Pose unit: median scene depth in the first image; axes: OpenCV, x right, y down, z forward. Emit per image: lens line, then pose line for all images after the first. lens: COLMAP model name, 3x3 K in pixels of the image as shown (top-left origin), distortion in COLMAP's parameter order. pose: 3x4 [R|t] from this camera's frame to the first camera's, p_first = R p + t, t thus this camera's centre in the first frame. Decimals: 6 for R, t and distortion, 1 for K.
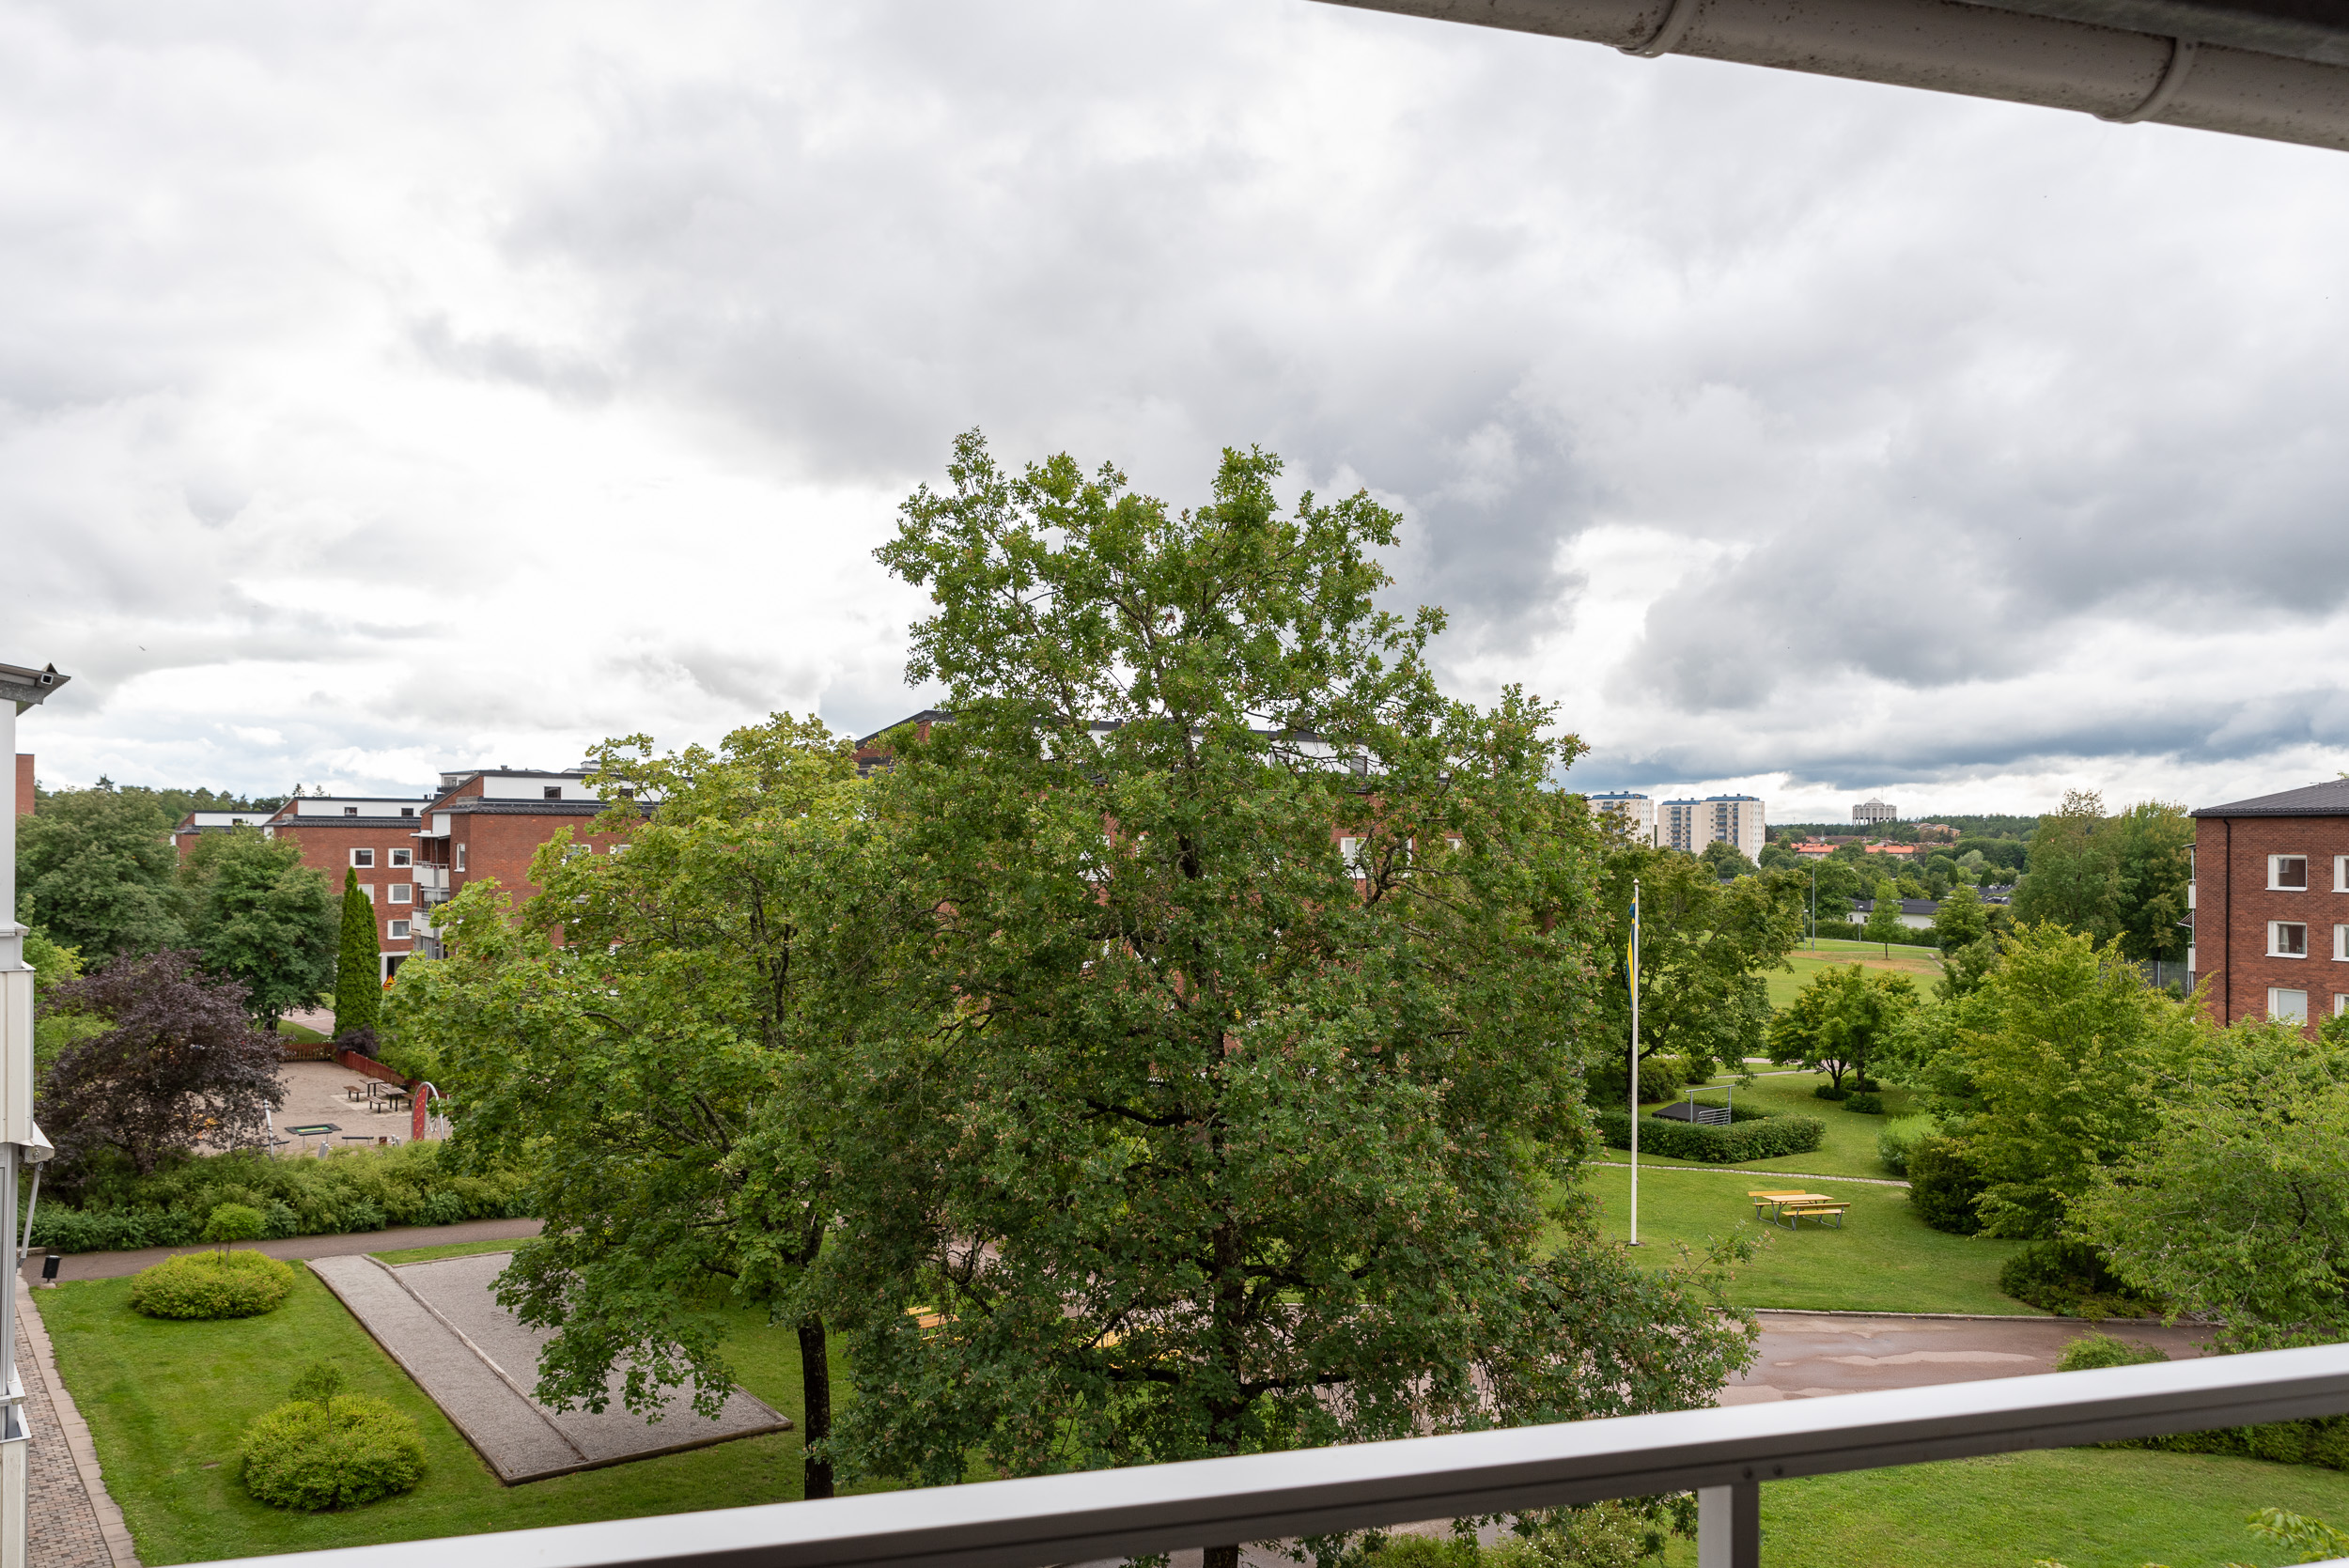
lens RADIAL K [[1617.5, 0, 1174.8], [0, 1617.5, 782.5], [0, 0, 1]] dist [0.023208, -0.003864]
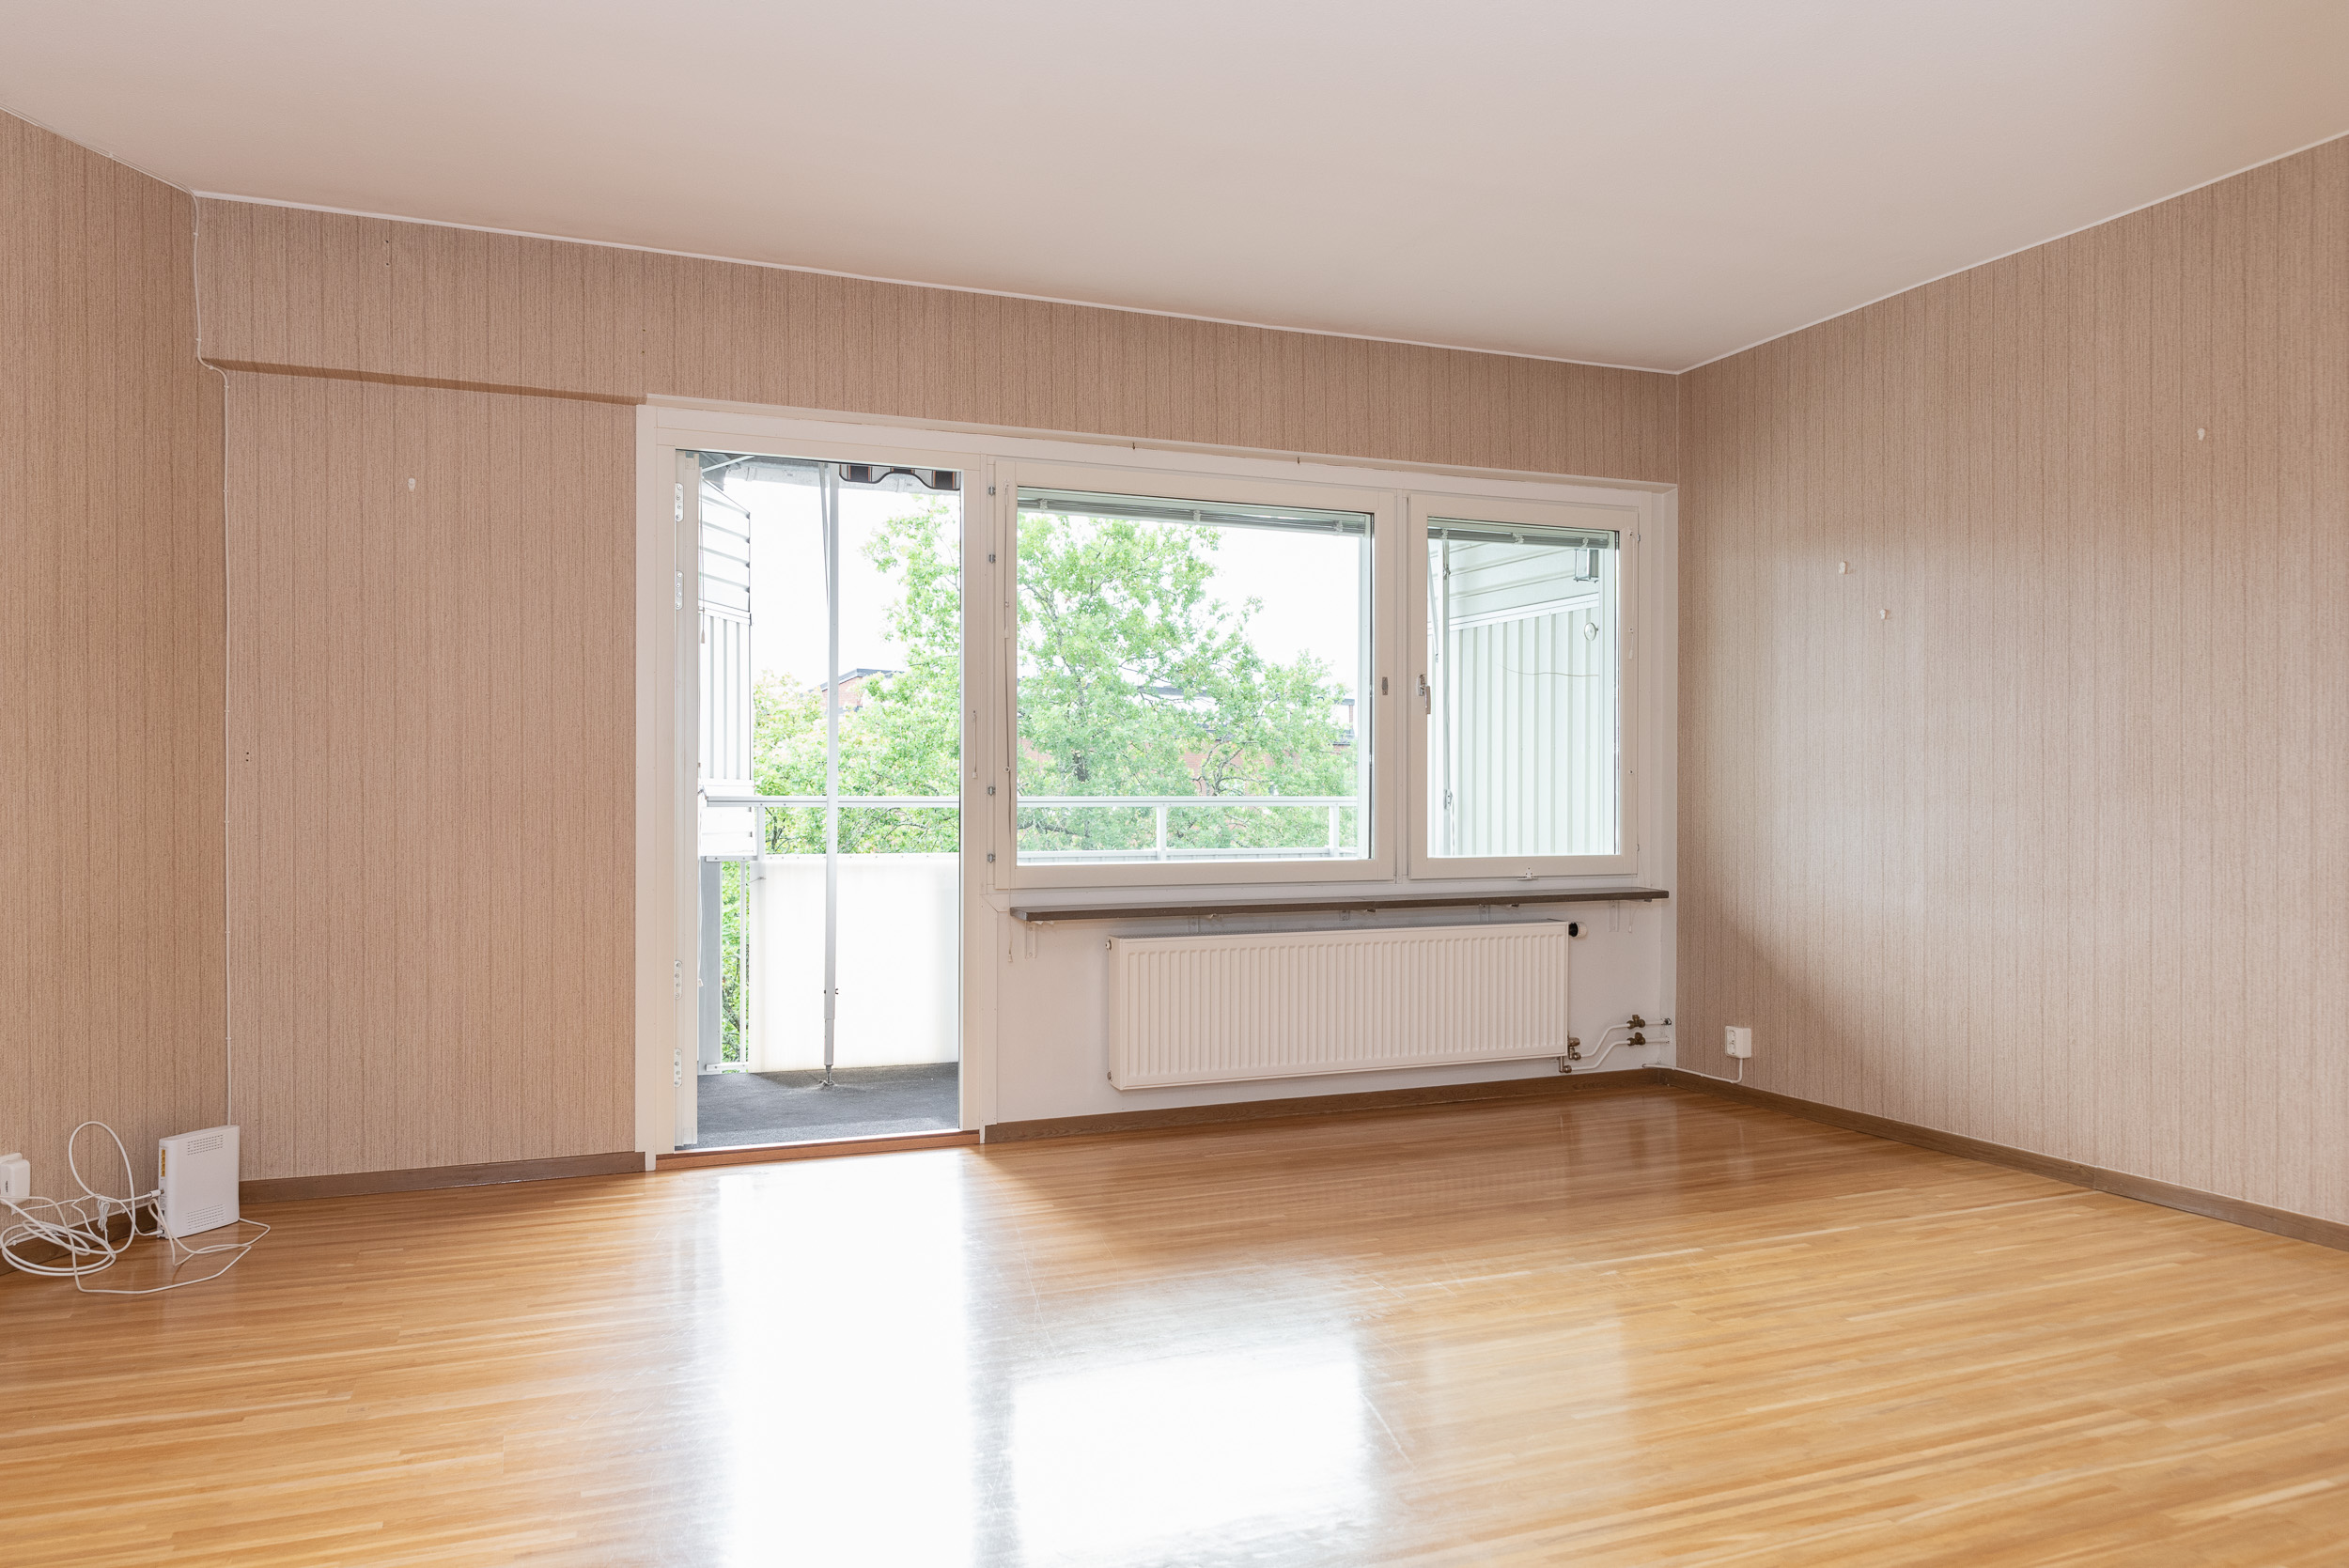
lens RADIAL K [[1617.5, 0, 1163.8], [0, 1617.5, 788.4], [0, 0, 1]] dist [0.023208, -0.003864]
pose [[0.997667, 0.001812, 0.068239, -0.015288], [-0.003397, 0.999727, 0.023127, 0.030588], [-0.068178, -0.023305, 0.997401, -0.430018]]
